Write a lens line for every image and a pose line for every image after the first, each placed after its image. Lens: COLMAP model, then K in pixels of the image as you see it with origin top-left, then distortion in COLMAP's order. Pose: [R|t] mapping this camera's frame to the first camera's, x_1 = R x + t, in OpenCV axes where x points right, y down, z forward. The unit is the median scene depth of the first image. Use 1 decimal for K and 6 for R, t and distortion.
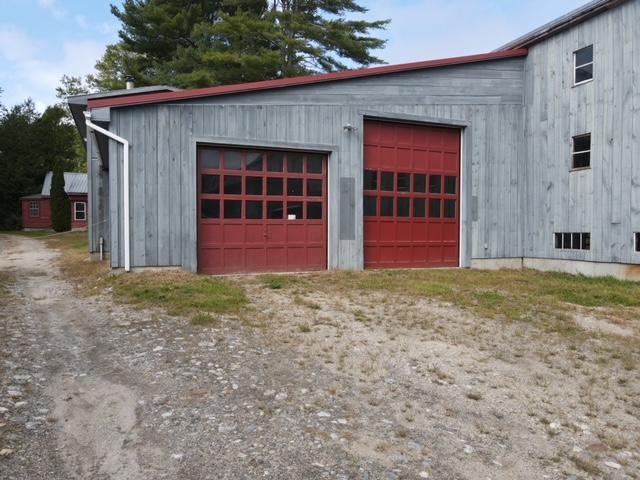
lens RADIAL K [[467.3, 0, 311.8], [0, 467.3, 235.0], [0, 0, 1]] dist [0.021175, -0.015229]
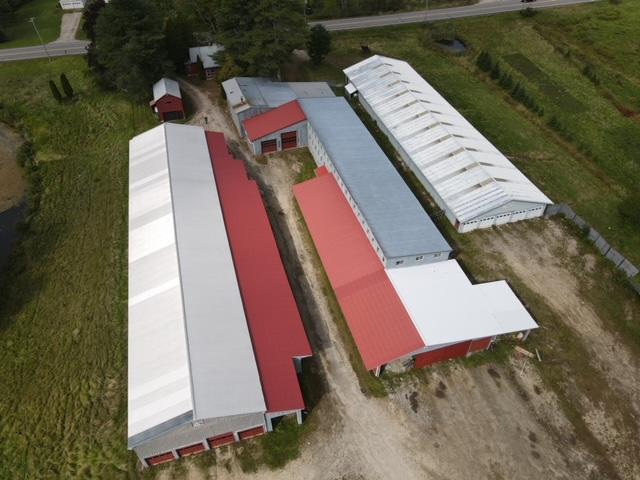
lens RADIAL K [[467.3, 0, 318.4], [0, 467.3, 238.1], [0, 0, 1]] dist [0.021175, -0.015229]
pose [[0.997811, 0.044431, -0.048987, 1.124674], [0.000376, 0.736895, 0.676007, -3.997224], [0.066134, -0.674546, 0.735265, -5.529110]]
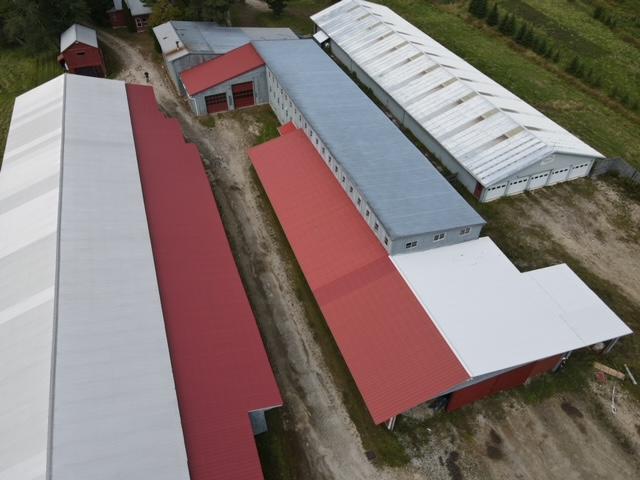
lens RADIAL K [[467.3, 0, 316.4], [0, 467.3, 236.5], [0, 0, 1]] dist [0.021175, -0.015229]
pose [[0.999986, -0.005329, -0.000231, 1.094318], [0.004082, 0.736627, 0.676287, -2.644892], [-0.003434, -0.676278, 0.736638, -4.306952]]
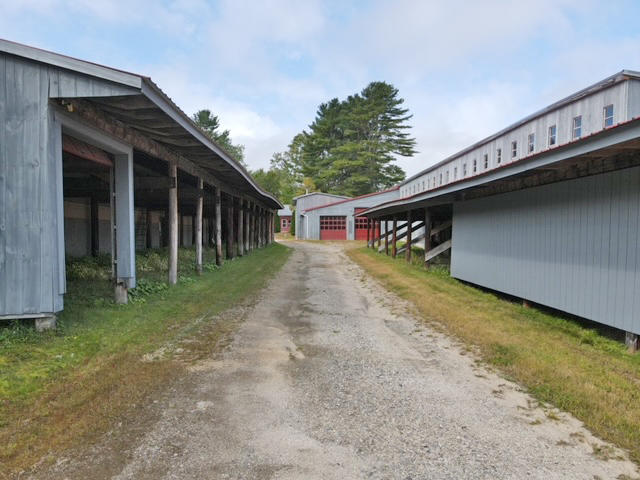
lens RADIAL K [[467.3, 0, 320.8], [0, 467.3, 240.9], [0, 0, 1]] dist [0.021175, -0.015229]
pose [[0.946556, 0.007516, -0.322451, 1.252178], [-0.005550, 0.999960, 0.007016, 0.047973], [0.322491, -0.004851, 0.946560, -3.412015]]
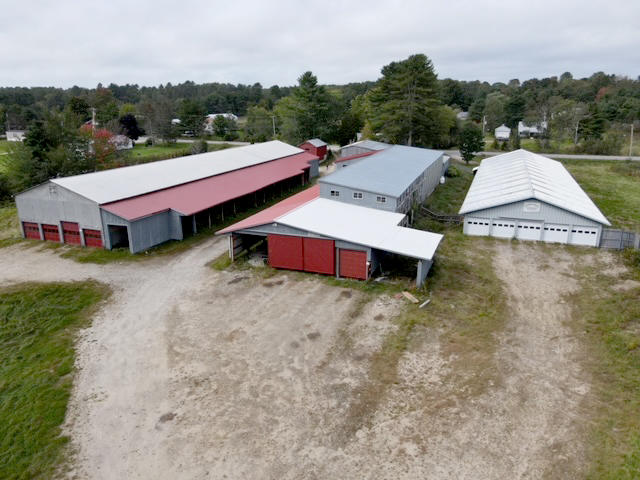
lens RADIAL K [[467.3, 0, 317.2], [0, 467.3, 245.8], [0, 0, 1]] dist [0.021175, -0.015229]
pose [[0.751751, 0.195196, -0.629896, 4.718189], [-0.005995, 0.957172, 0.289459, -1.144320], [0.659420, -0.213825, 0.720725, -5.459723]]
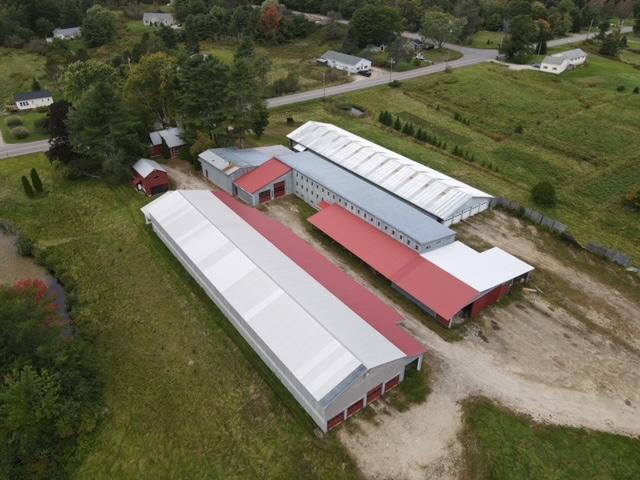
lens RADIAL K [[467.3, 0, 318.7], [0, 467.3, 235.6], [0, 0, 1]] dist [0.021175, -0.015229]
pose [[0.957282, -0.148406, 0.248166, -1.380366], [-0.005133, 0.849388, 0.527745, -3.992283], [-0.289109, -0.506475, 0.812342, -6.782457]]
